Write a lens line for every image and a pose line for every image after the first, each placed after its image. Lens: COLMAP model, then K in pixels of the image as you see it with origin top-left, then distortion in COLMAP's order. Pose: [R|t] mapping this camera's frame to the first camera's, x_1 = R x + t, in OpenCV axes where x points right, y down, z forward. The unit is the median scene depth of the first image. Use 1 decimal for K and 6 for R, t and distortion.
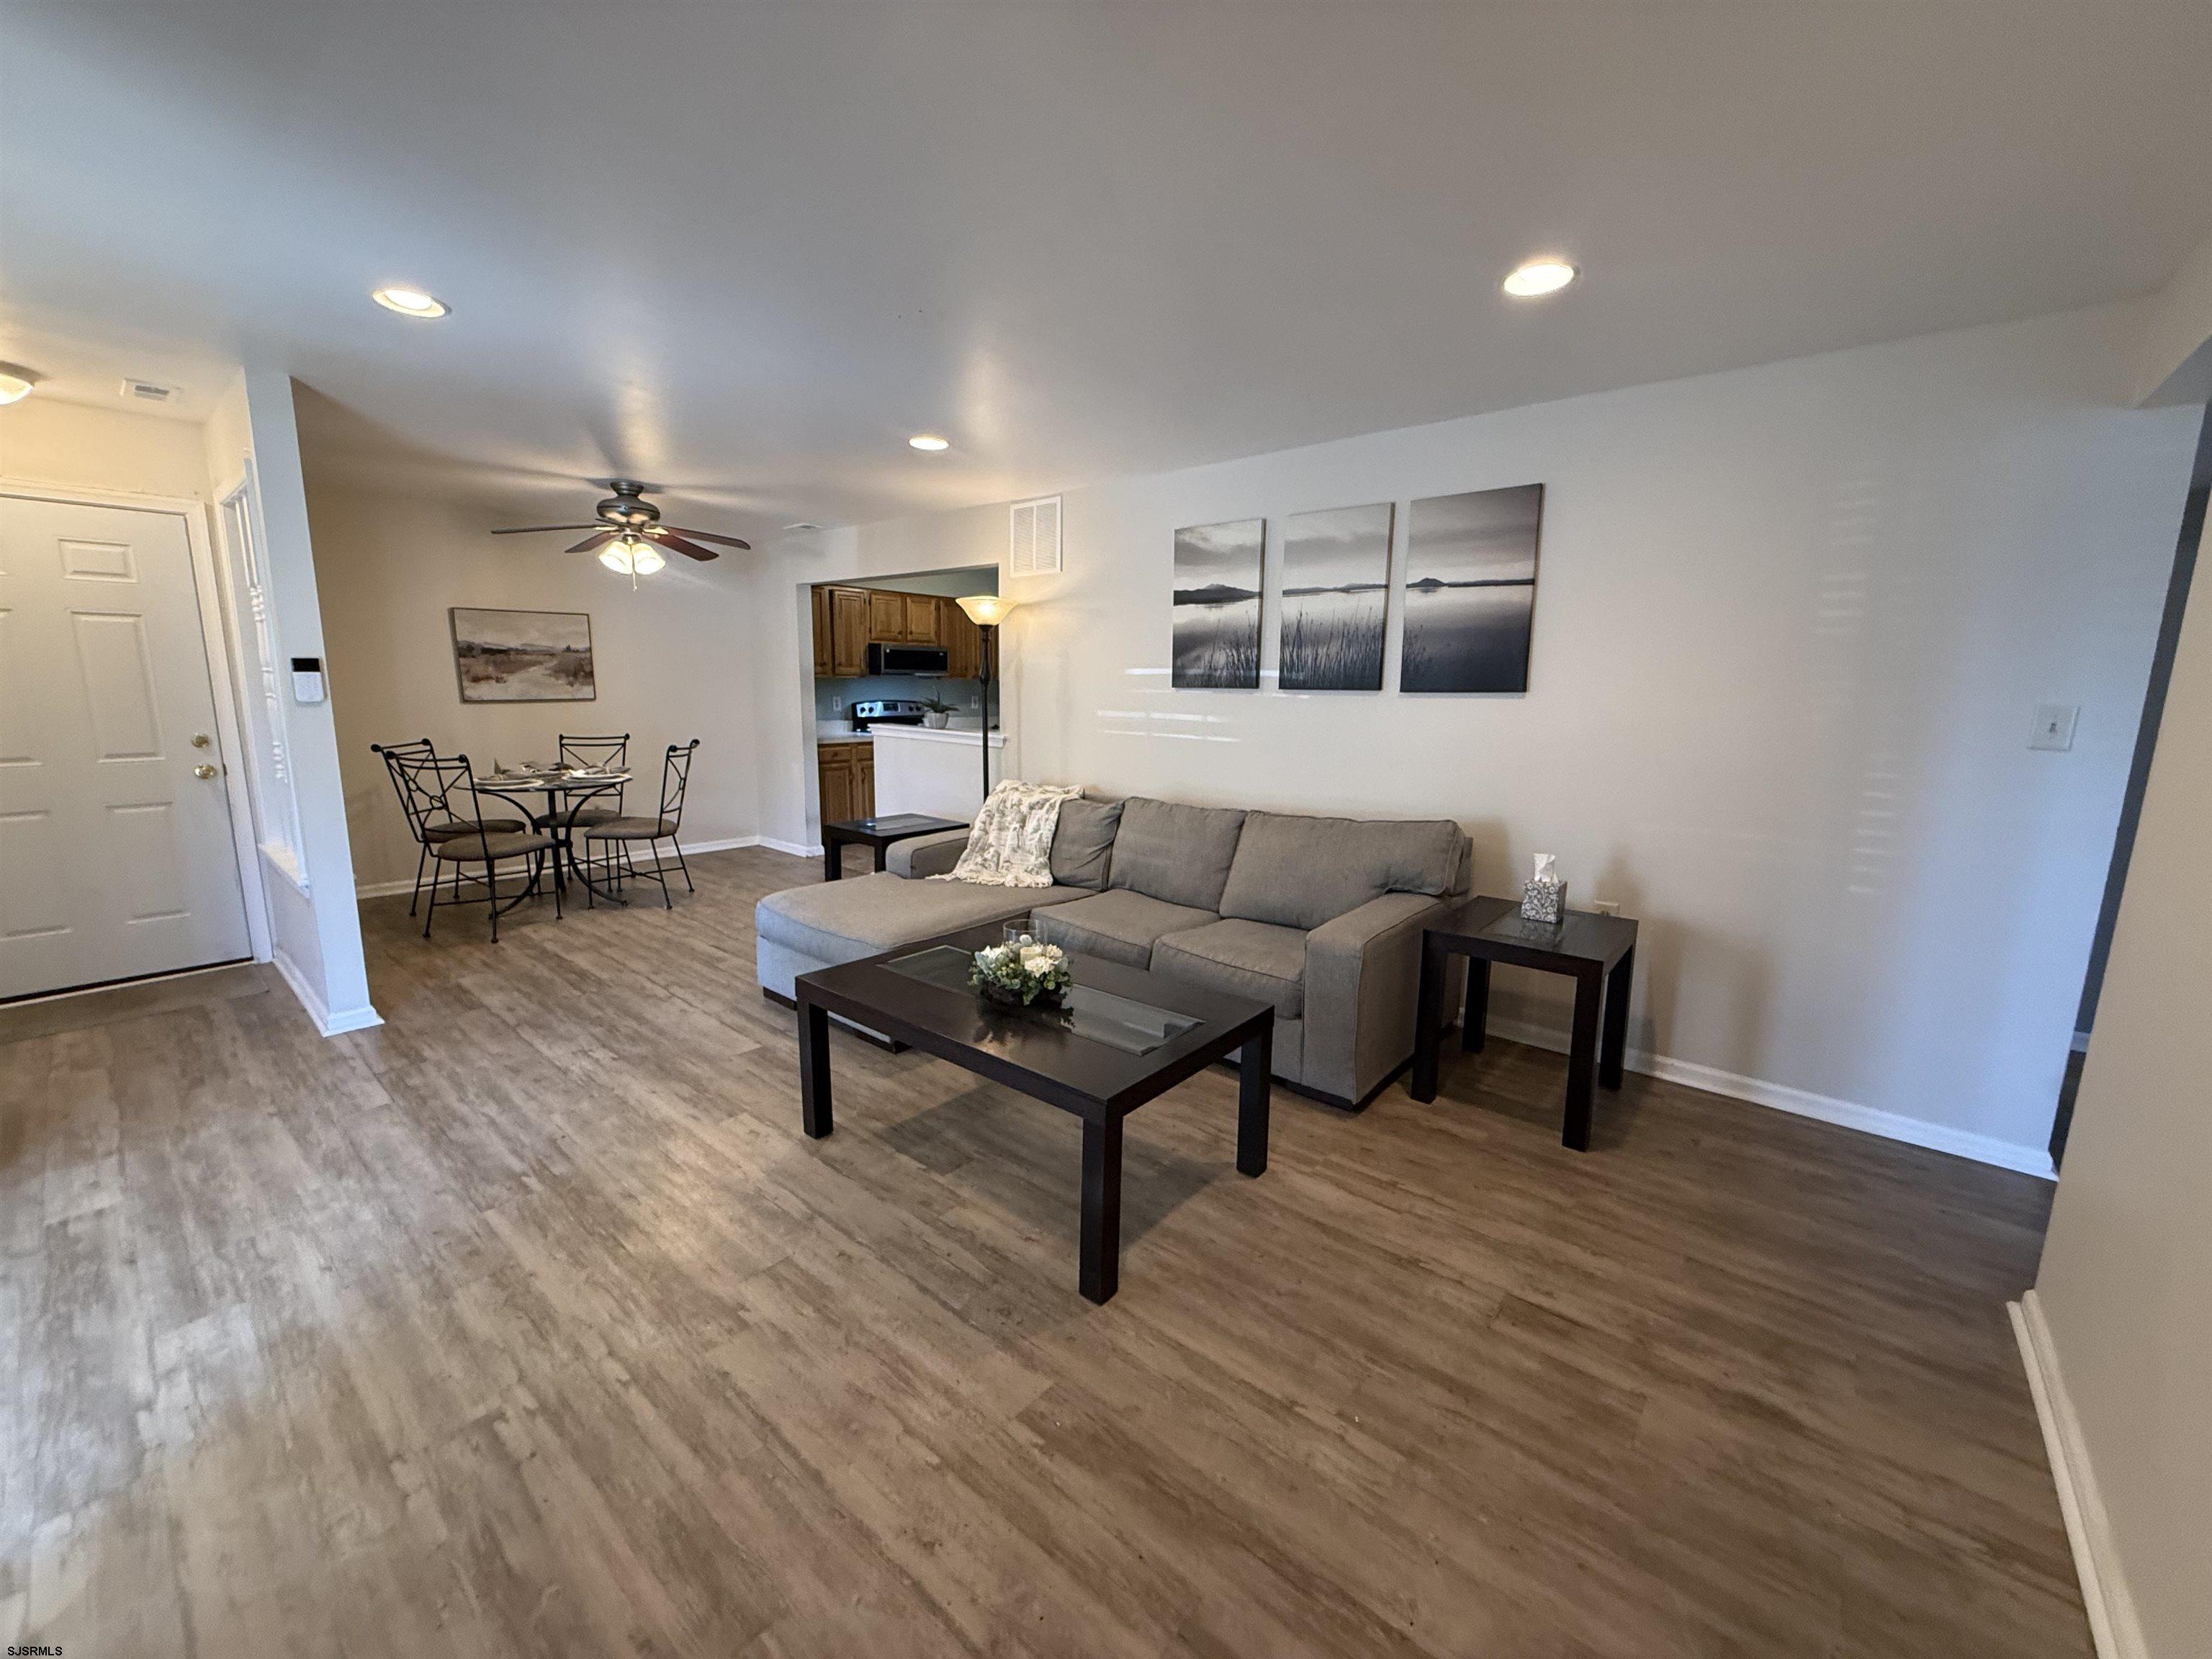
lens RADIAL K [[878.5, 0, 1121.4], [0, 878.5, 842.9], [0, 0, 1]] dist [-0.001412, 0.001282]
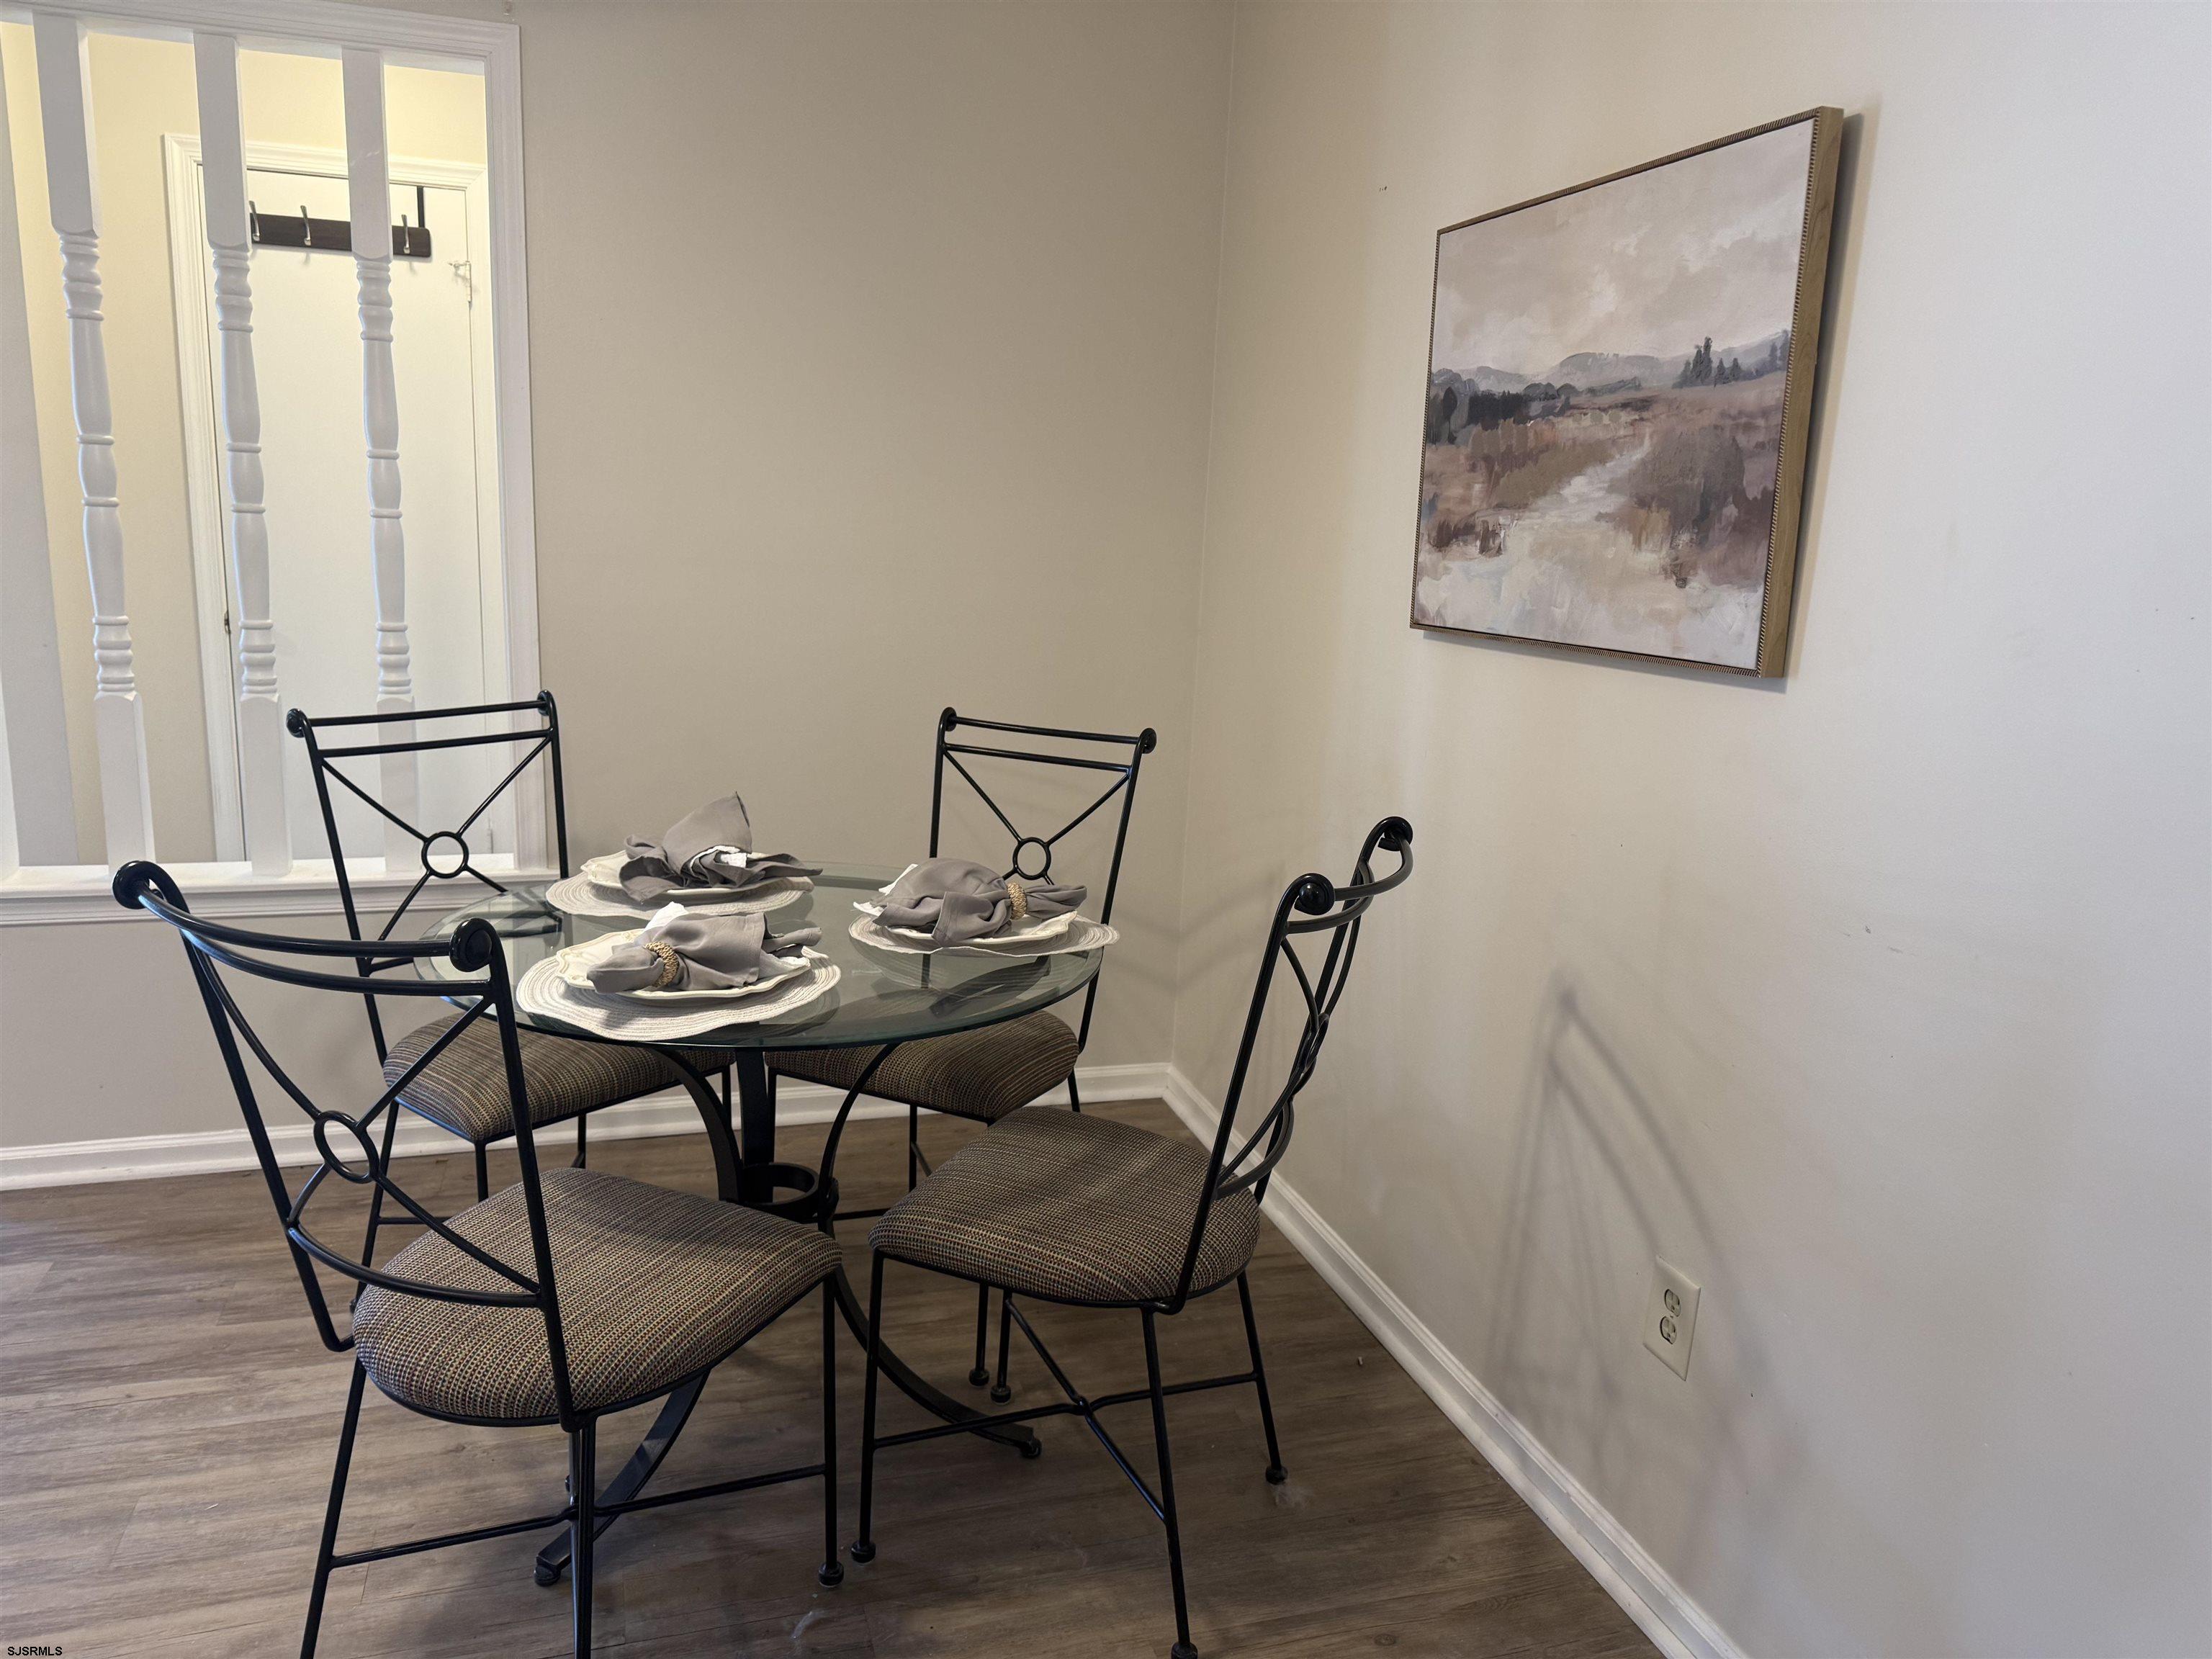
lens RADIAL K [[1554.5, 0, 1103.3], [0, 1554.5, 844.6], [0, 0, 1]] dist [0.055266, -0.061239]
pose [[-0.534824, 0.138062, -0.833608, -0.447908], [-0.206033, 0.935475, 0.287119, -0.288146], [0.819459, 0.325309, -0.471869, 1.577649]]
